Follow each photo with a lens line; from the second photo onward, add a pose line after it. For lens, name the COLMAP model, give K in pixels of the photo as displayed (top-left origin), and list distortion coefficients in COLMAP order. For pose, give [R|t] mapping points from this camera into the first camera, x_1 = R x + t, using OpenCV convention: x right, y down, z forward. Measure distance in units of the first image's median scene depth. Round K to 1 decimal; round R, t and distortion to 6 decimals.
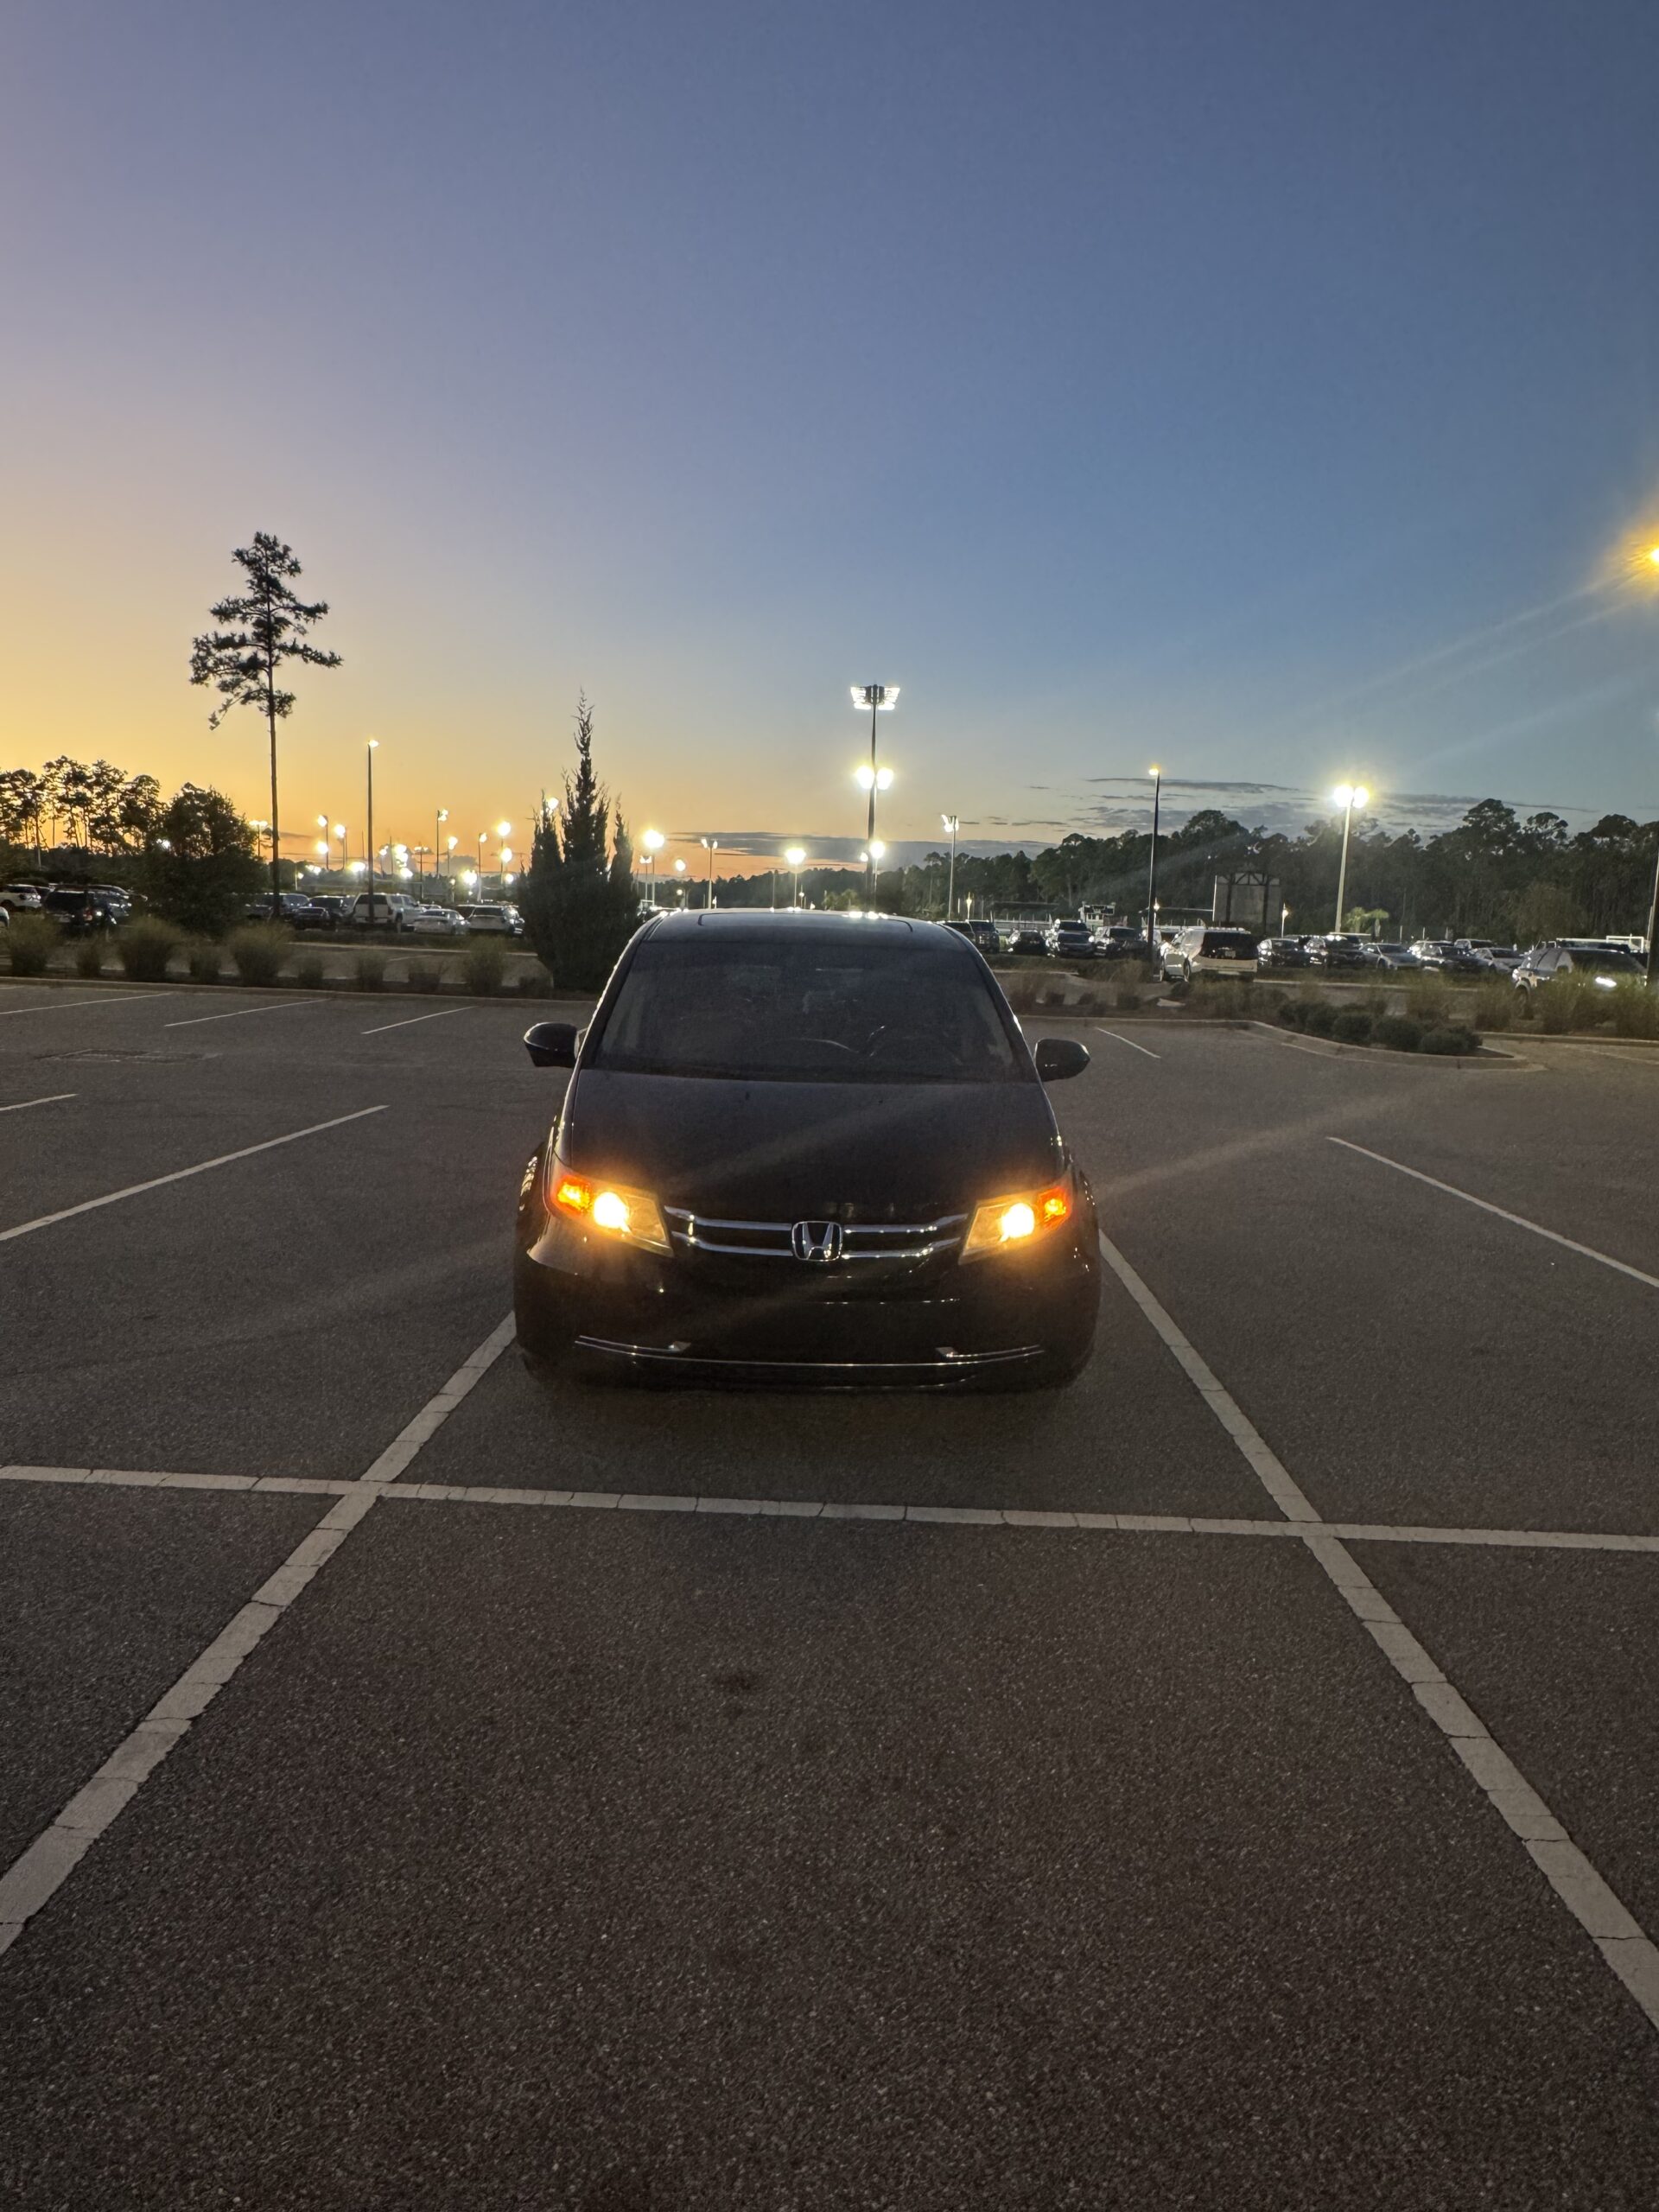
lens RADIAL K [[1430.6, 0, 834.0], [0, 1430.6, 1107.3], [0, 0, 1]] dist [-0.009608, 0.001443]
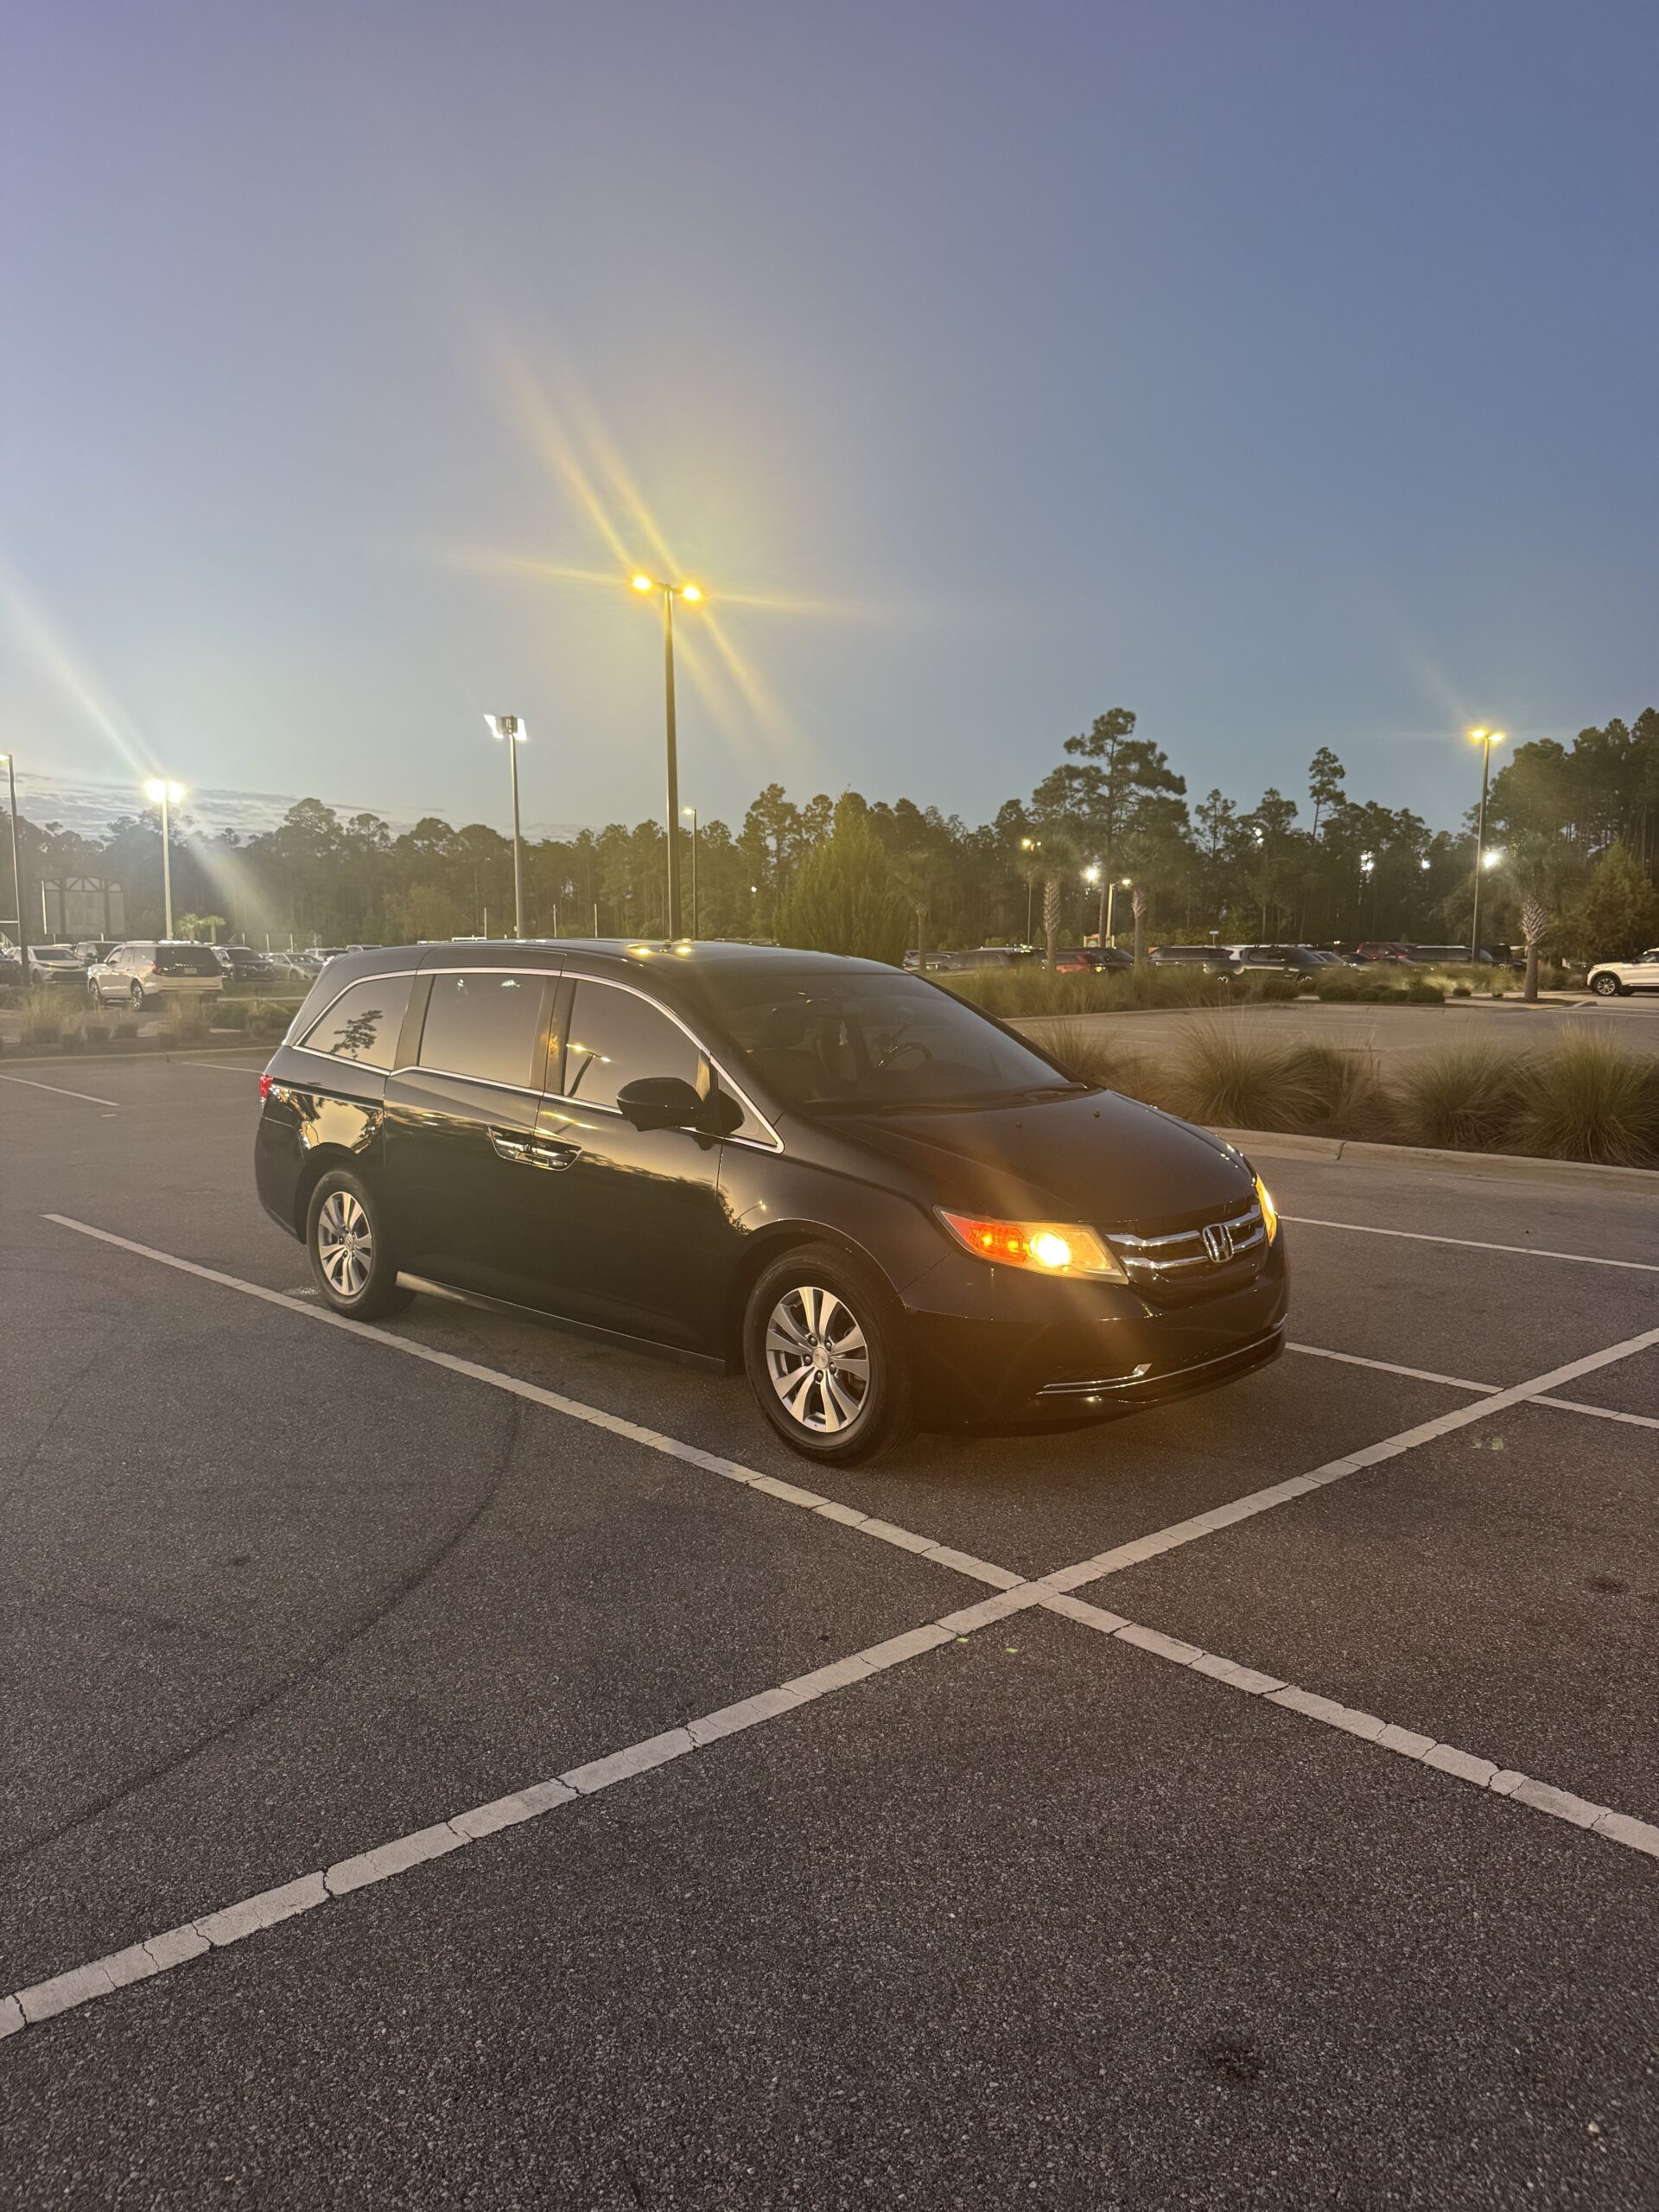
lens RADIAL K [[1553.9, 0, 829.5], [0, 1553.9, 1106.0], [0, 0, 1]] dist [0.020163, -0.003007]
pose [[0.733235, -0.104329, 0.671924, -0.068642], [0.115211, 0.992934, 0.028448, -0.004999], [-0.670144, 0.056554, 0.740073, 0.023168]]
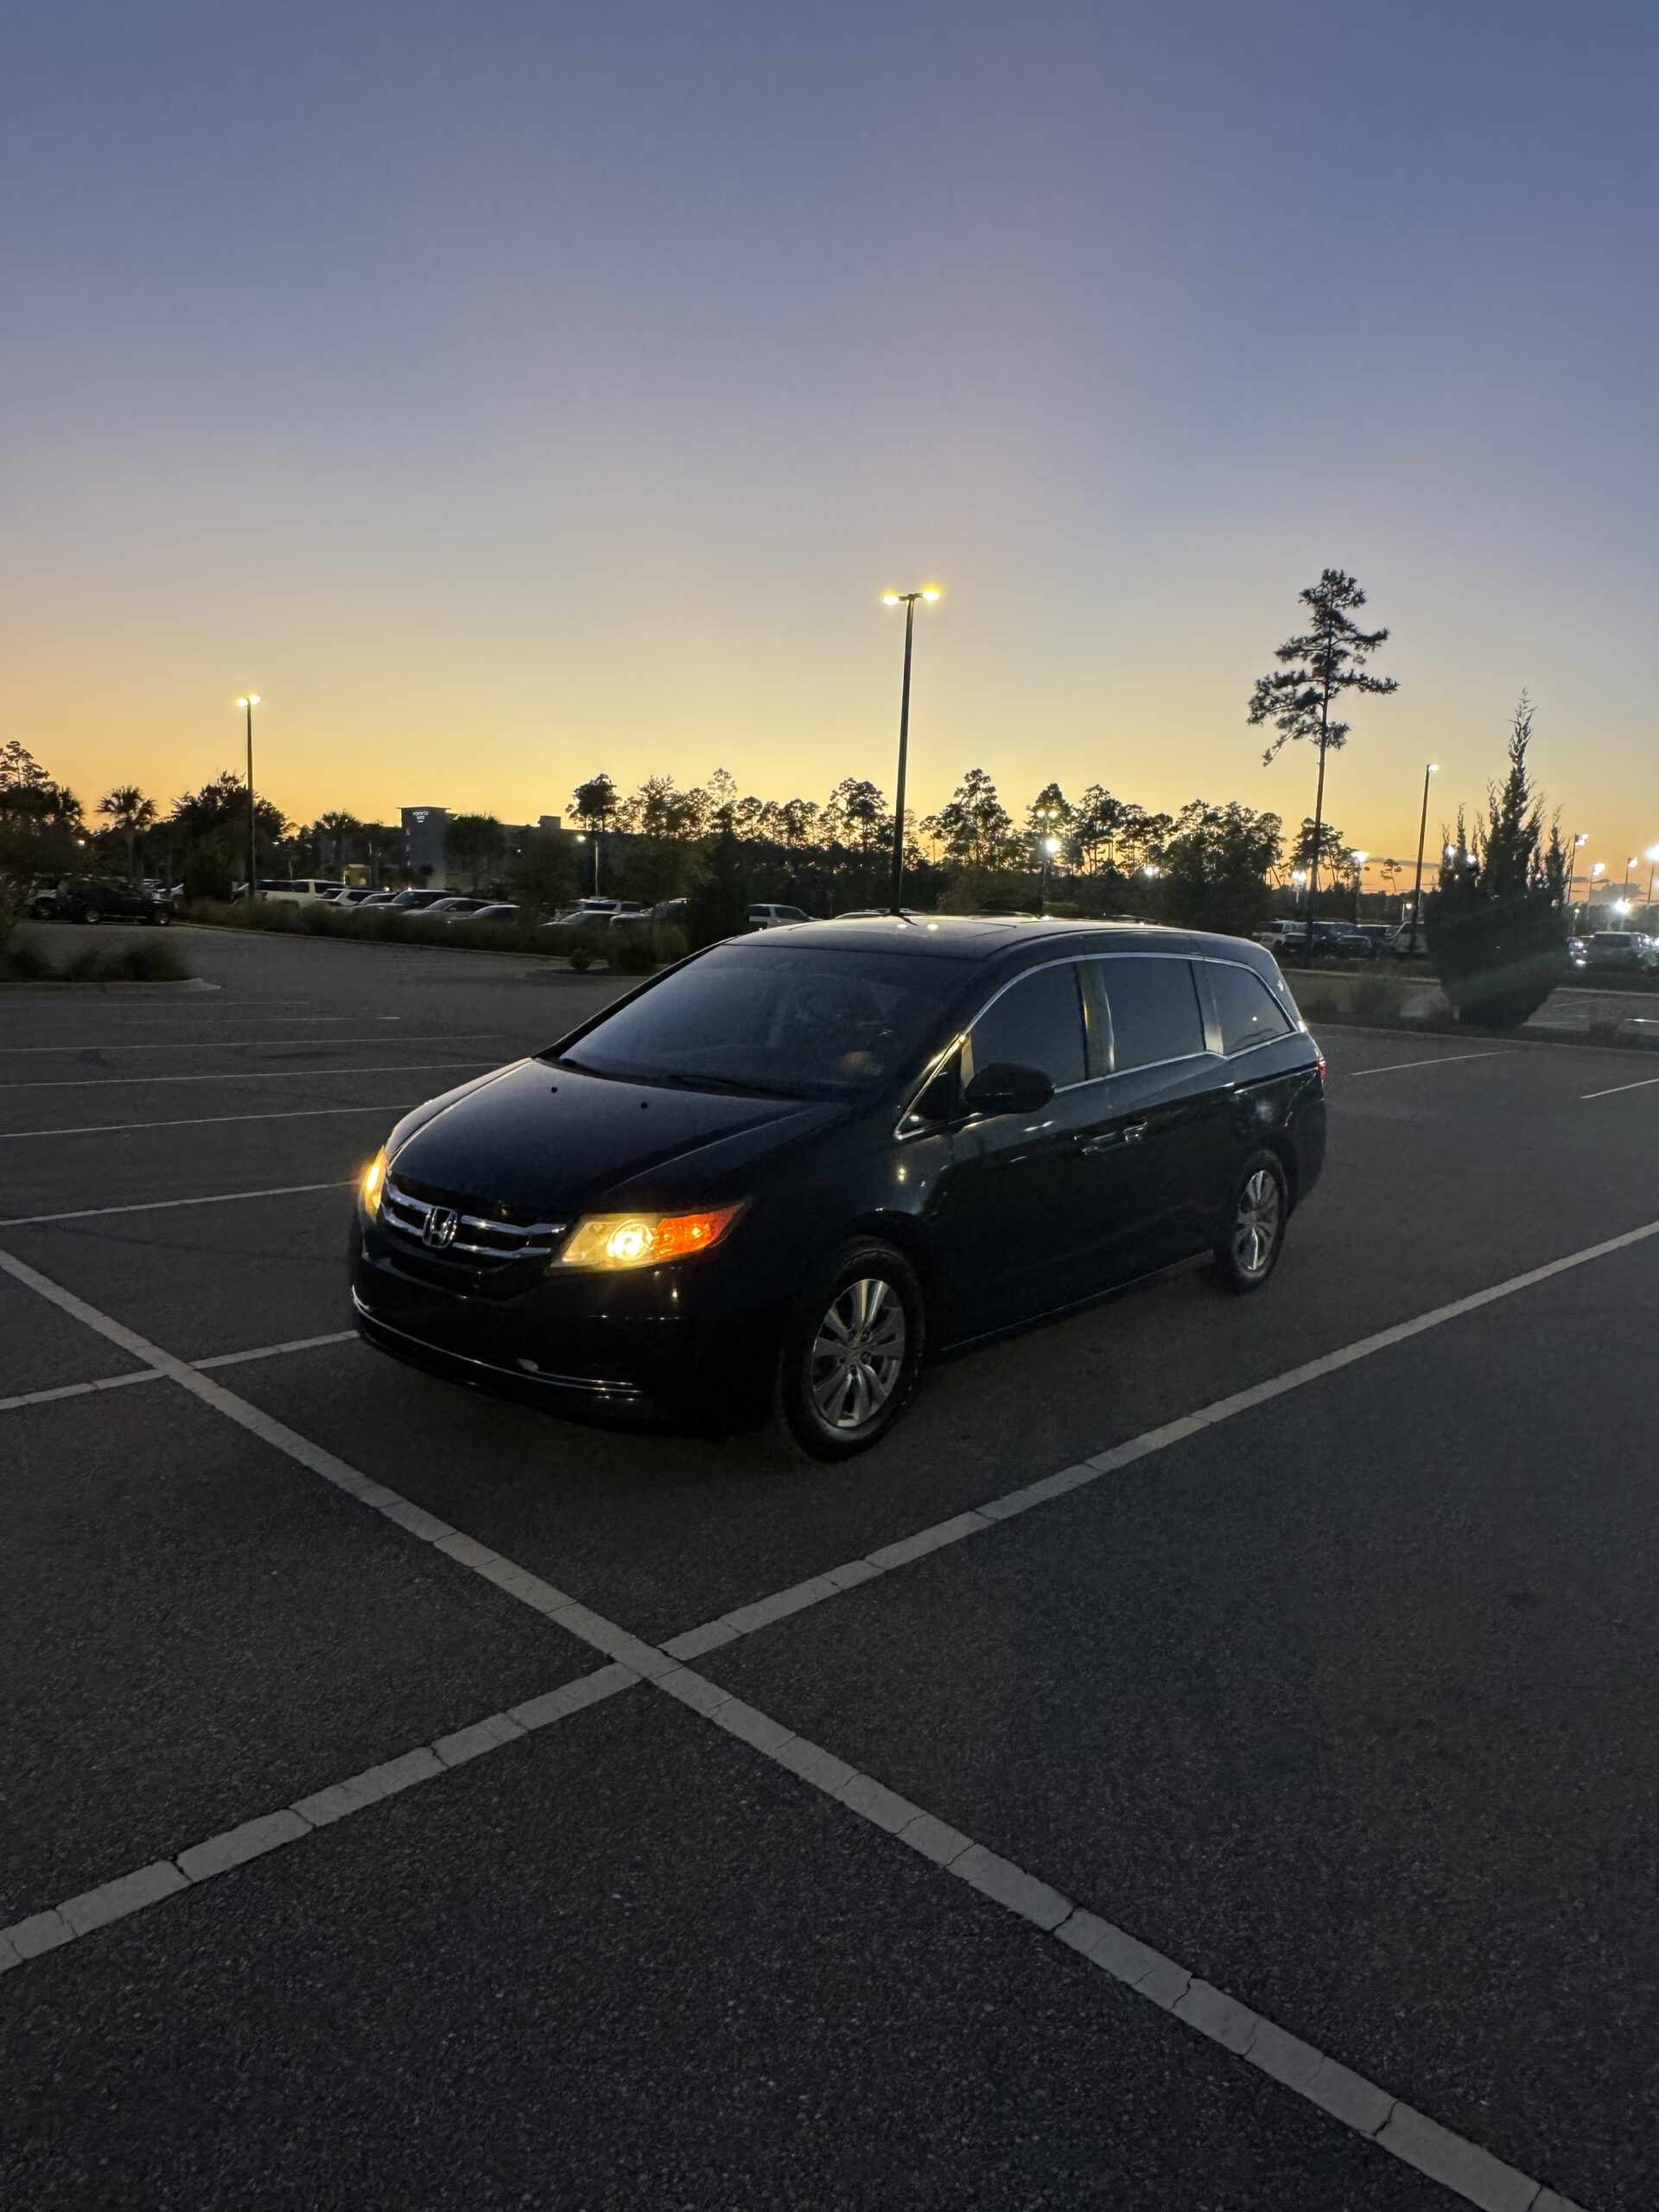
lens RADIAL K [[1430.6, 0, 834.0], [0, 1430.6, 1107.3], [0, 0, 1]] dist [-0.009608, 0.001443]
pose [[0.732574, 0.083988, -0.675486, 0.060514], [-0.098489, 0.994995, 0.016901, -0.002505], [0.673524, 0.054147, 0.737179, 0.030153]]
